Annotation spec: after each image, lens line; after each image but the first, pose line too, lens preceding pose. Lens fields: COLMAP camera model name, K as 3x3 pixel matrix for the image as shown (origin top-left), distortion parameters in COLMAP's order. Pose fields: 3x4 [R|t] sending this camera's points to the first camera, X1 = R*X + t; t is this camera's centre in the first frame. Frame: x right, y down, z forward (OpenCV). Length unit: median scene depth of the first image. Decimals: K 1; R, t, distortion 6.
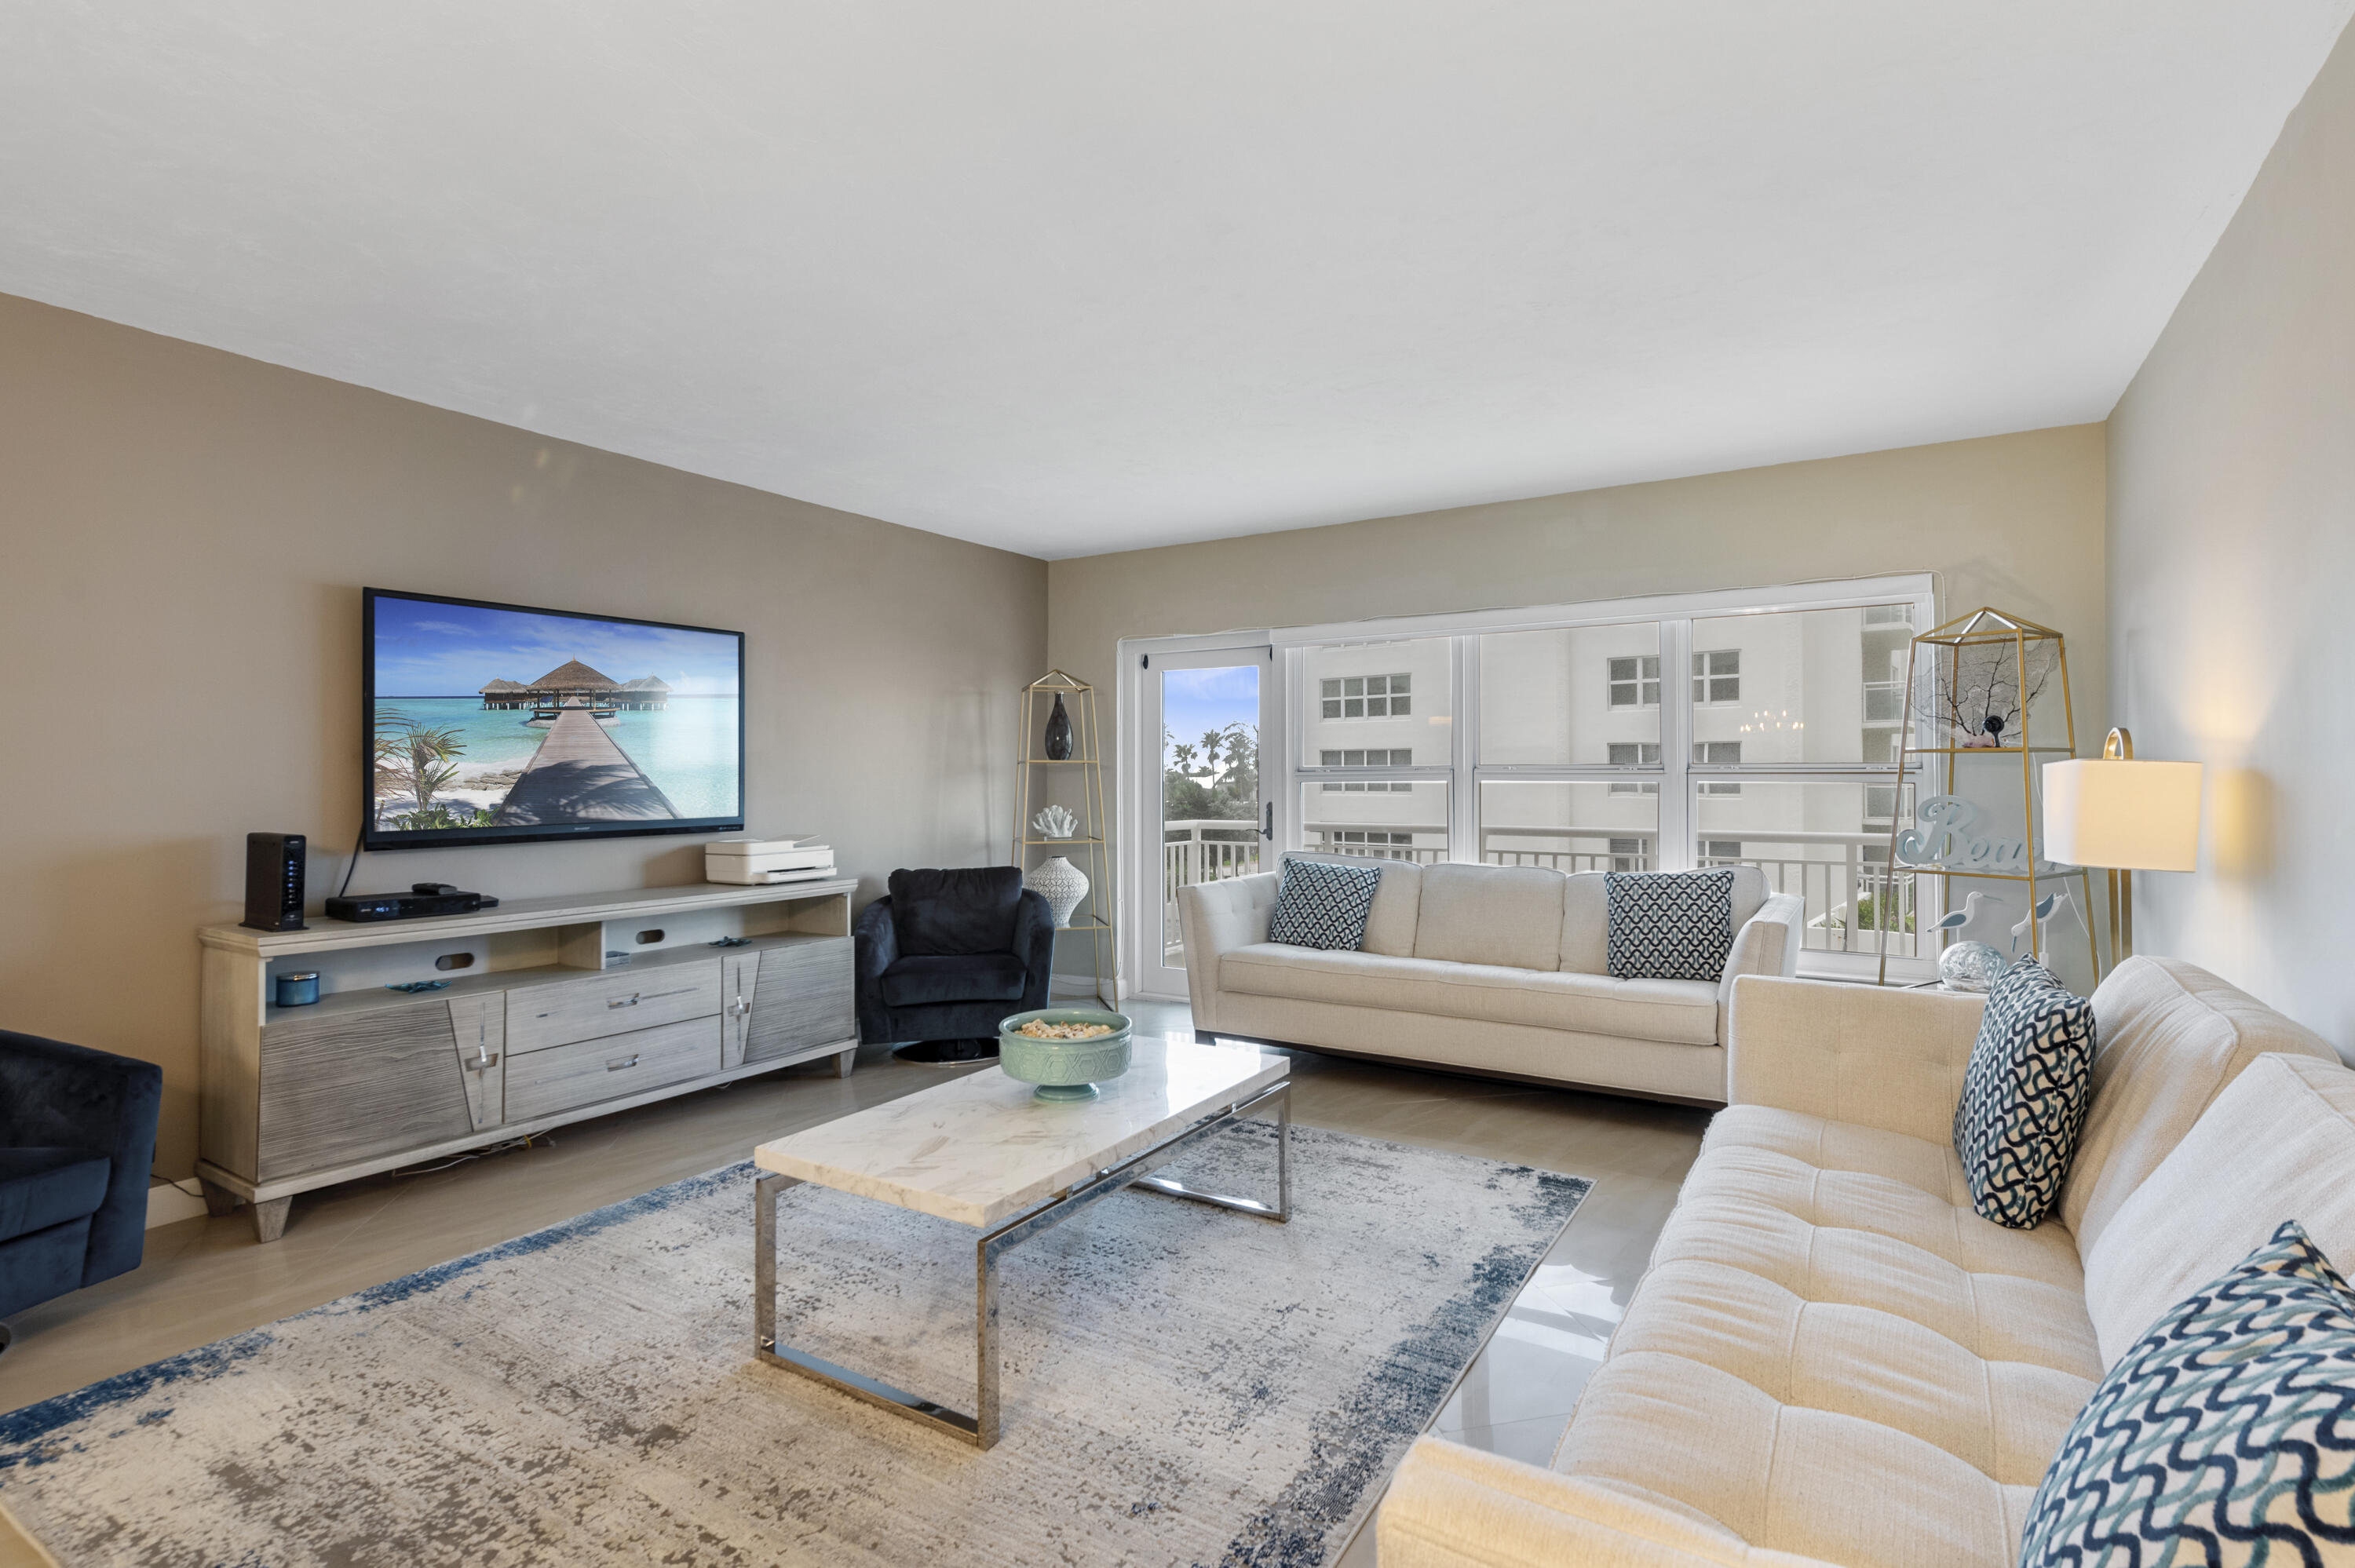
lens RADIAL K [[1121.5, 0, 1201.2], [0, 1121.5, 766.2], [0, 0, 1]] dist [0.015842, -0.005597]
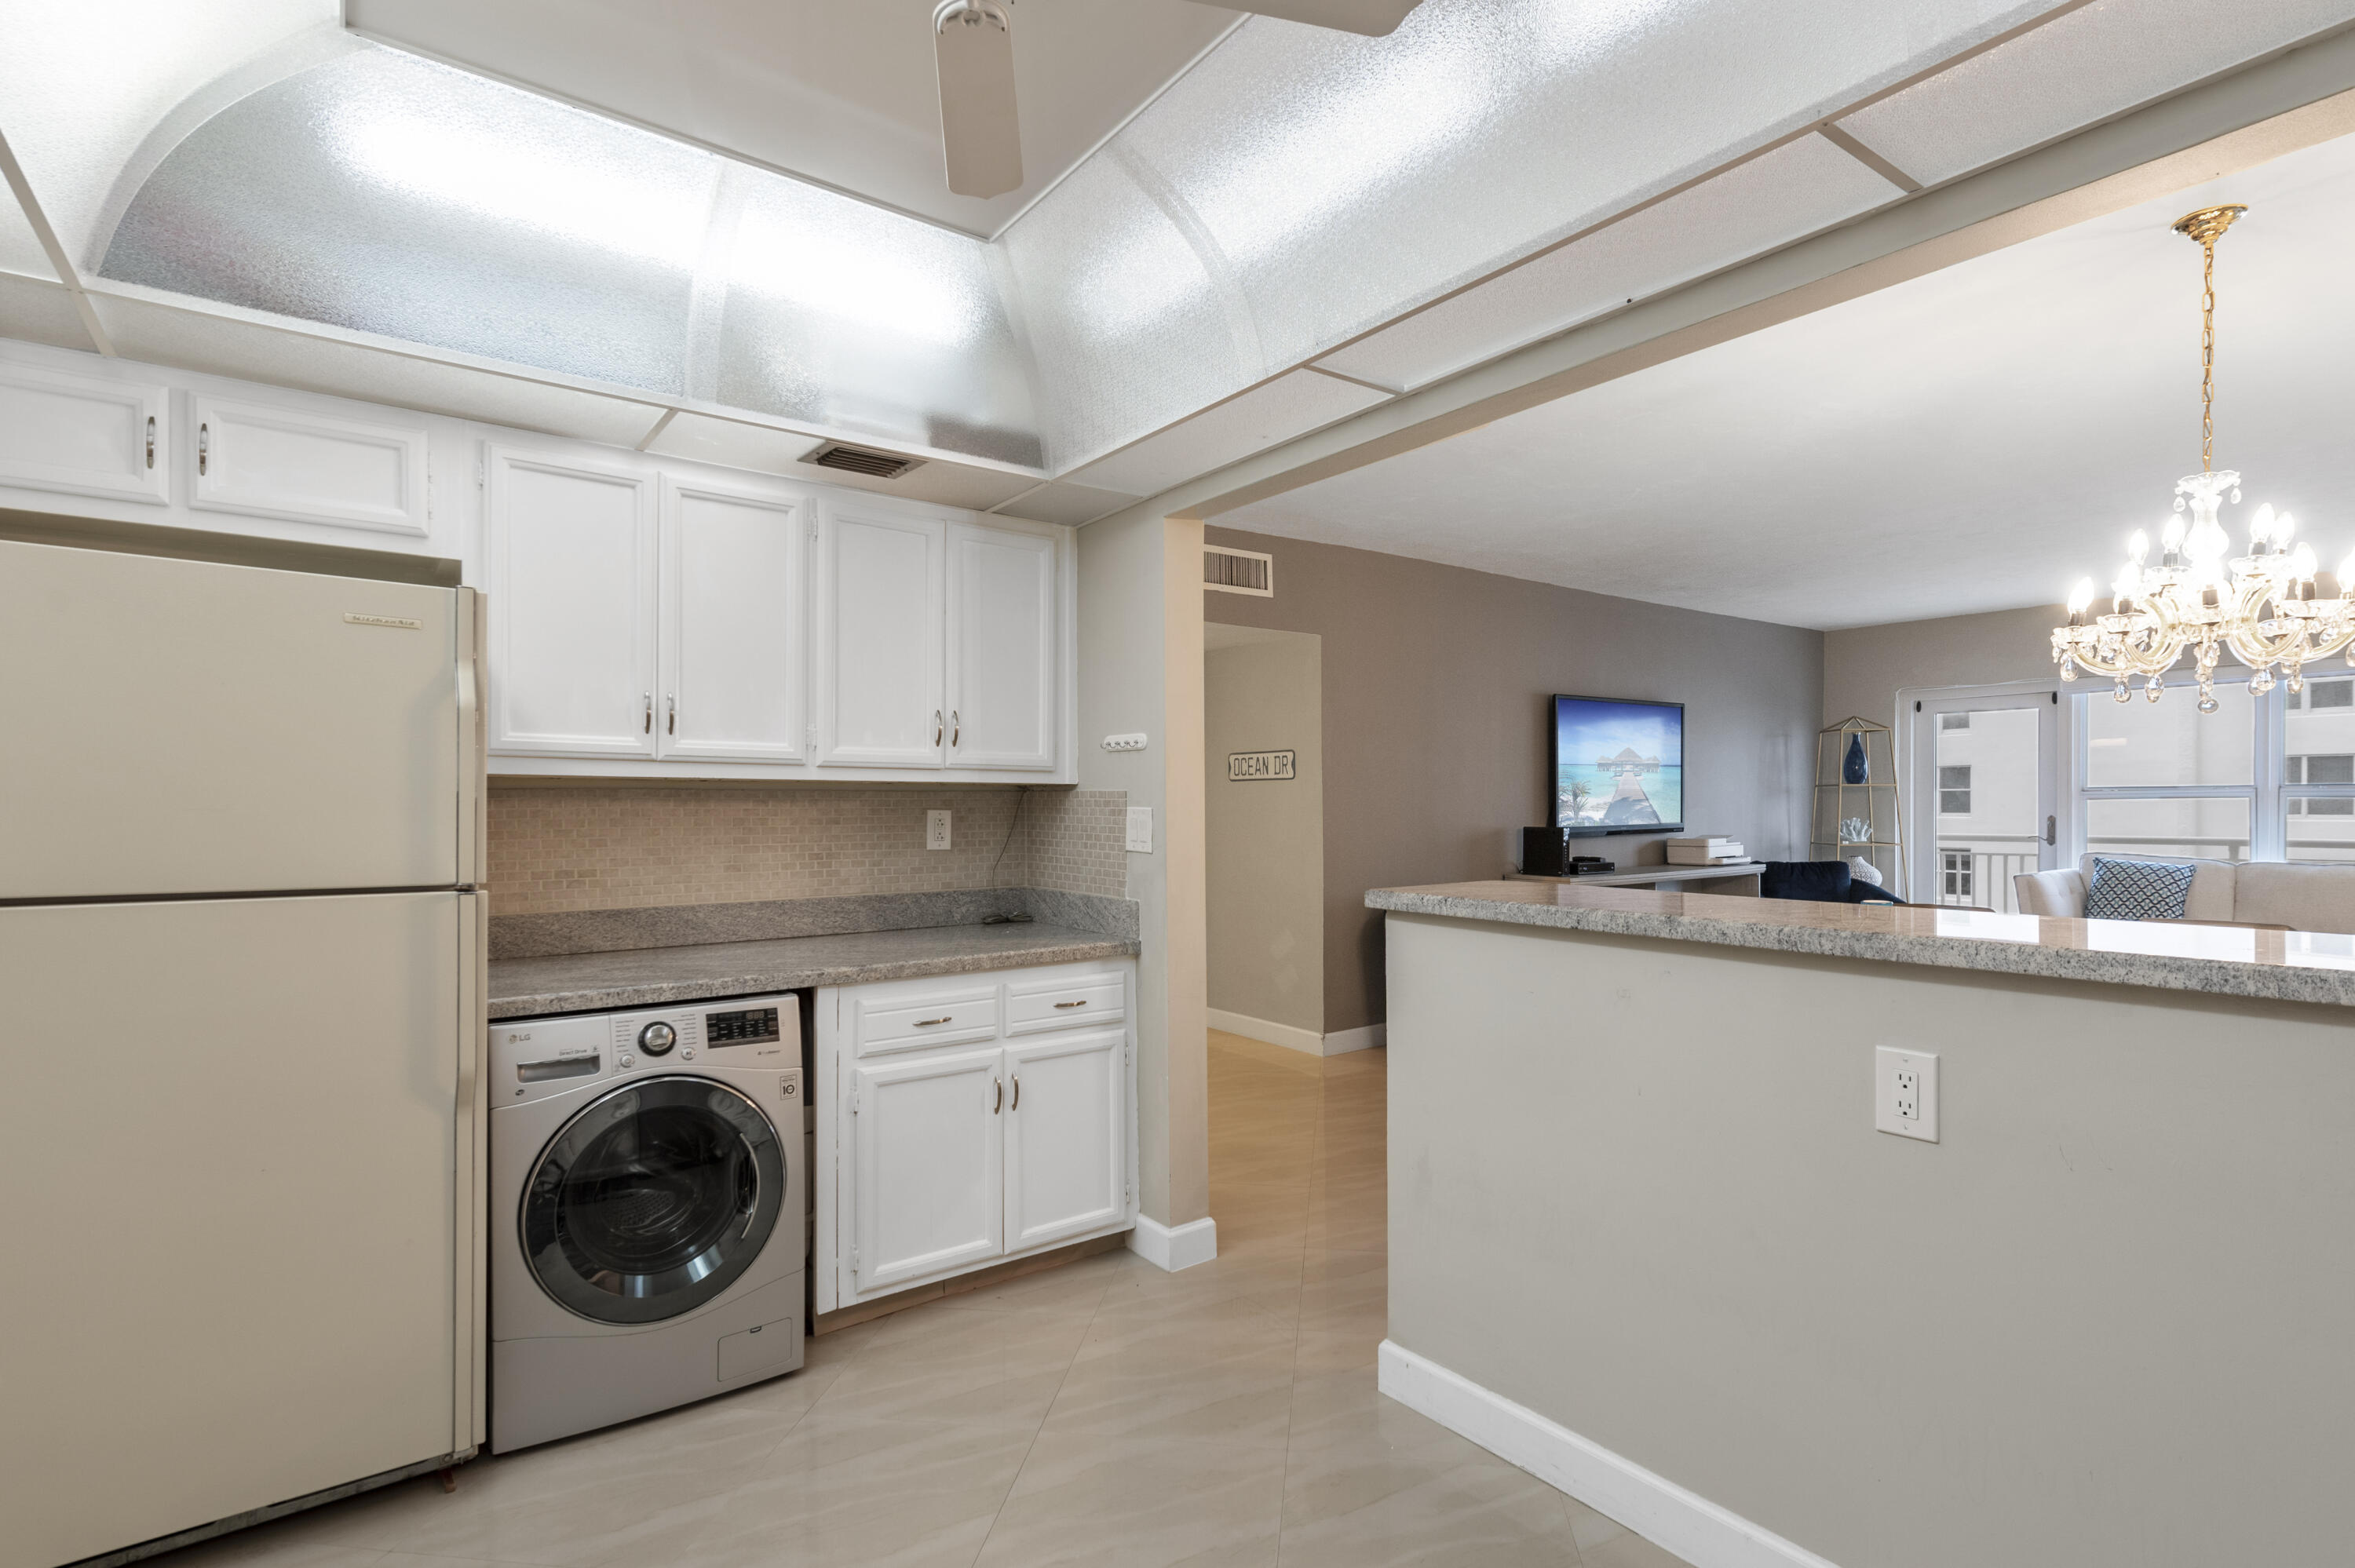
lens RADIAL K [[1121.5, 0, 1181.3], [0, 1121.5, 813.5], [0, 0, 1]] dist [0.015842, -0.005597]
pose [[0.926480, -0.000855, -0.376344, -0.532059], [0.008335, 0.999799, 0.018247, -0.002409], [0.376253, -0.020042, 0.926300, -0.796342]]
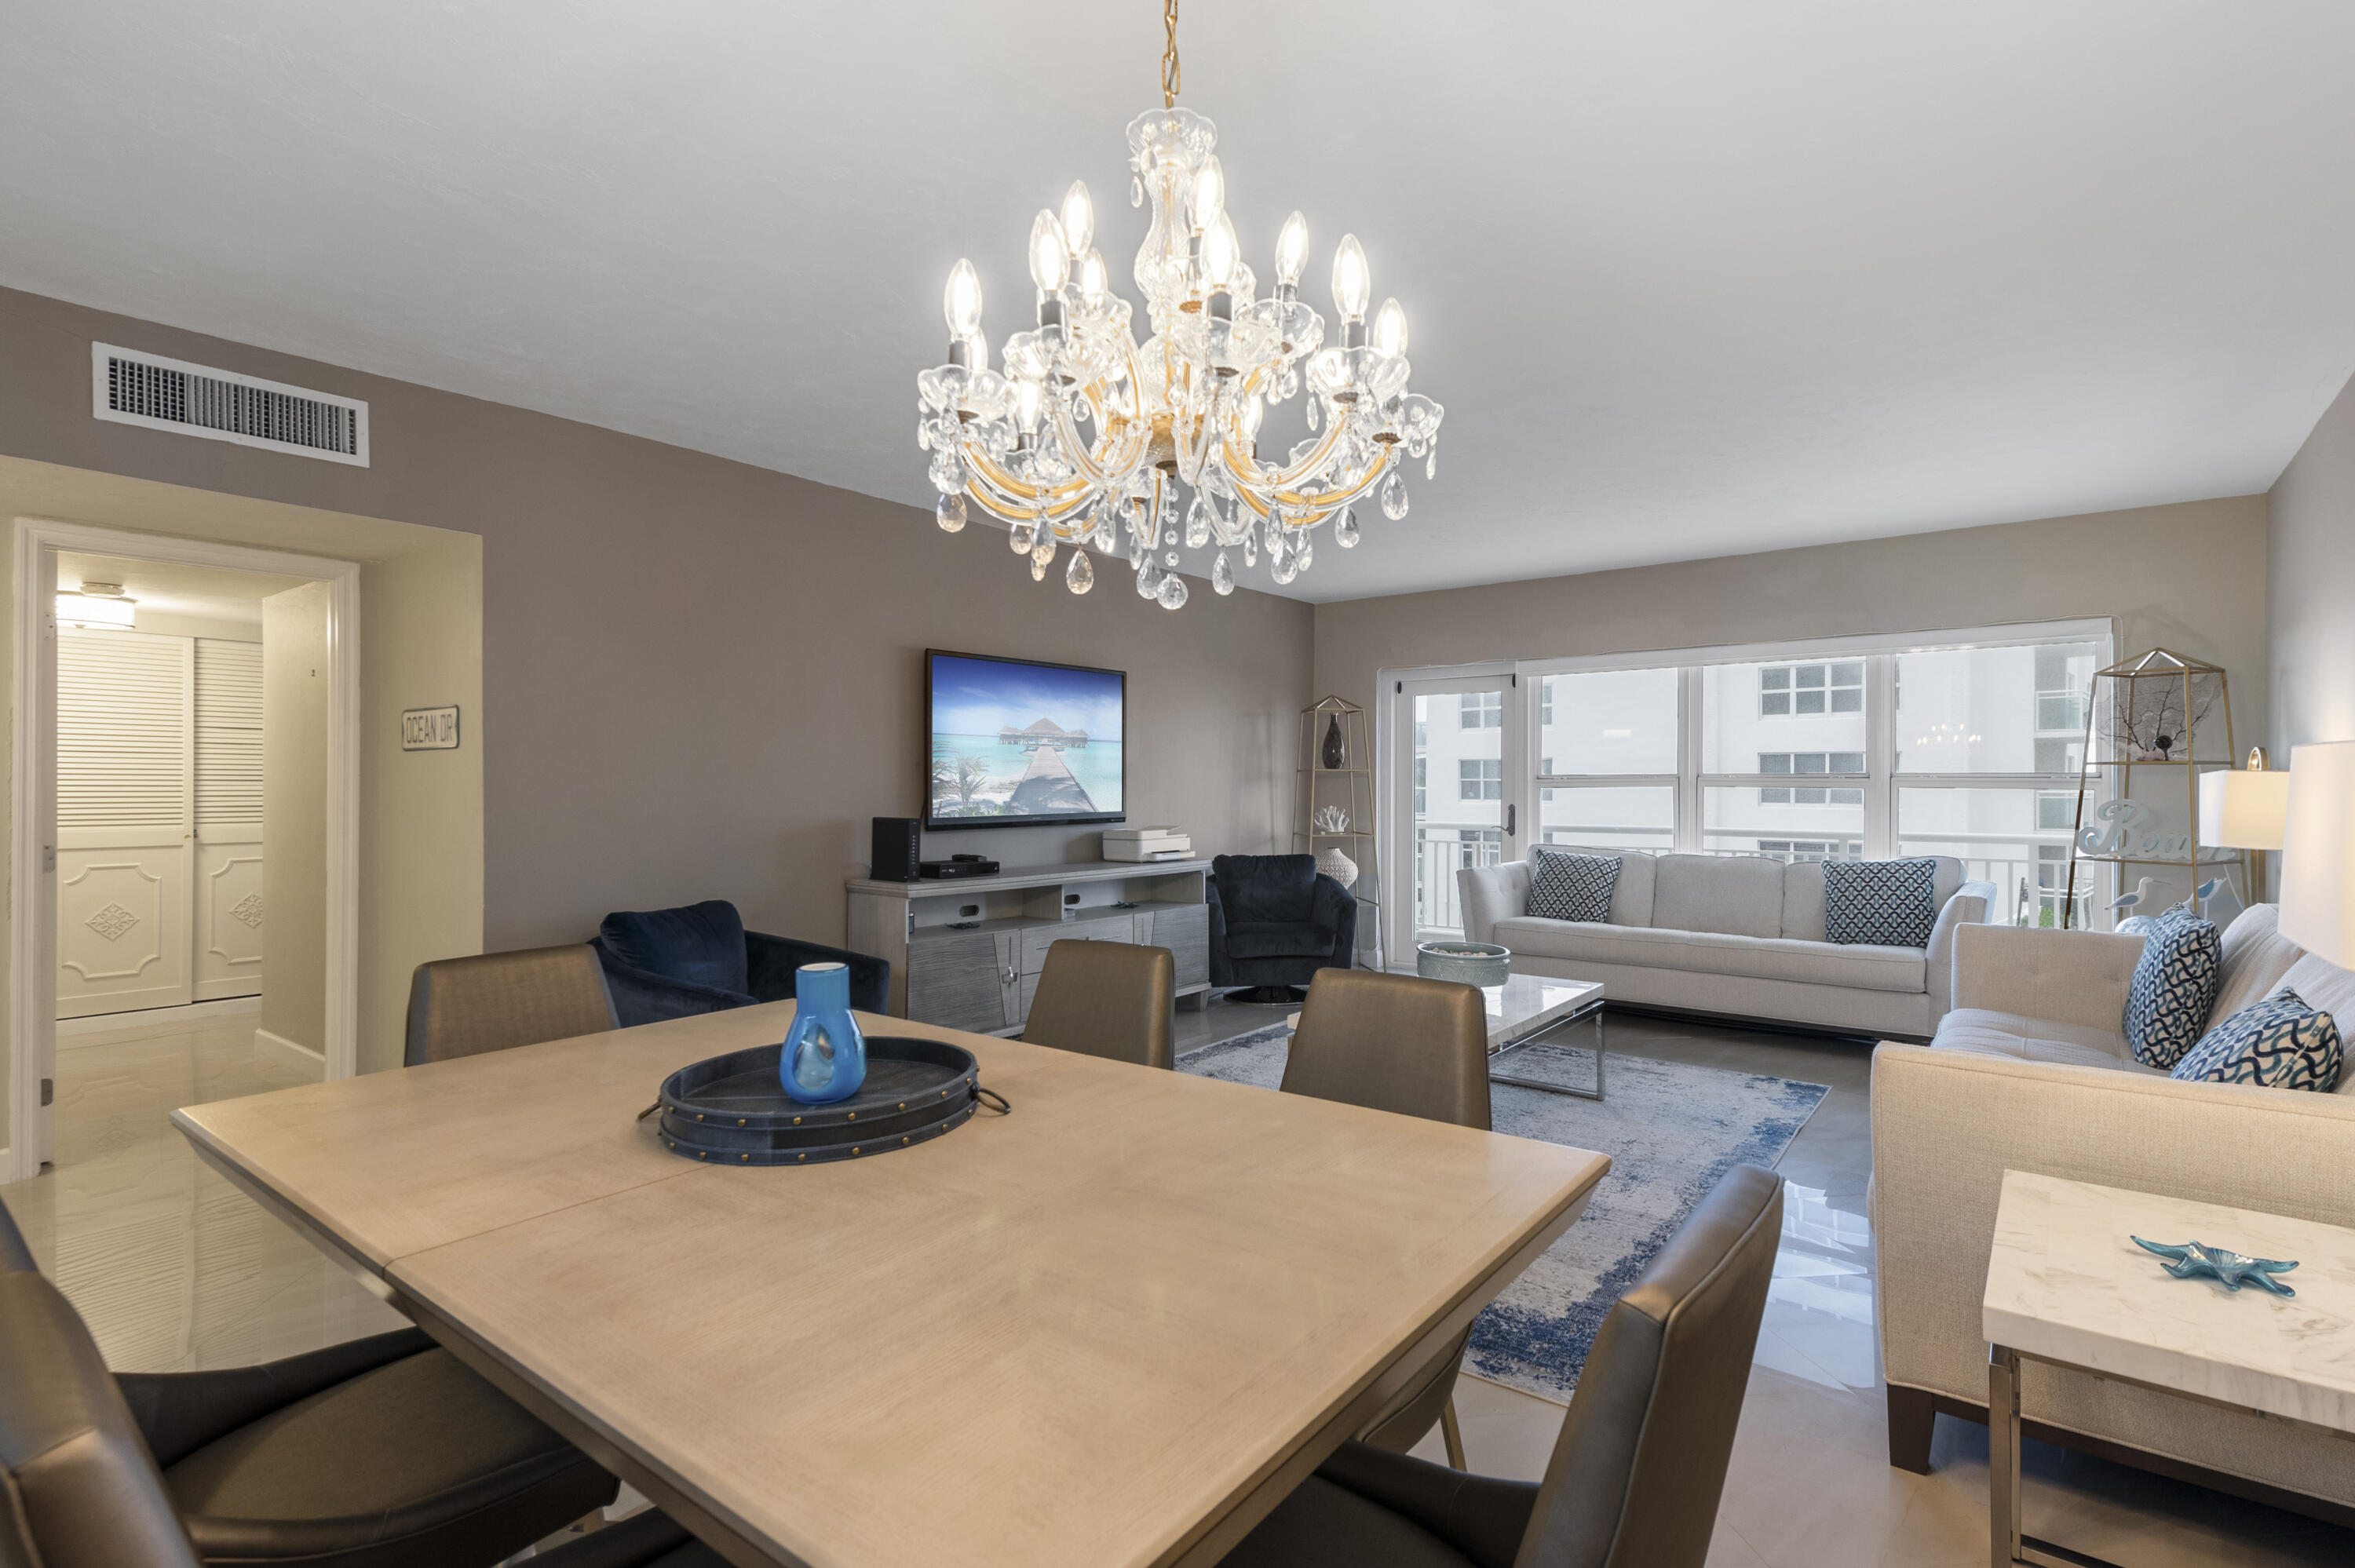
lens RADIAL K [[1121.5, 0, 1189.5], [0, 1121.5, 785.0], [0, 0, 1]] dist [0.015842, -0.005597]
pose [[0.994013, 0.003893, -0.109190, -0.217059], [-0.002951, 0.999957, 0.008782, 0.002530], [0.109220, -0.008407, 0.993982, -0.338077]]
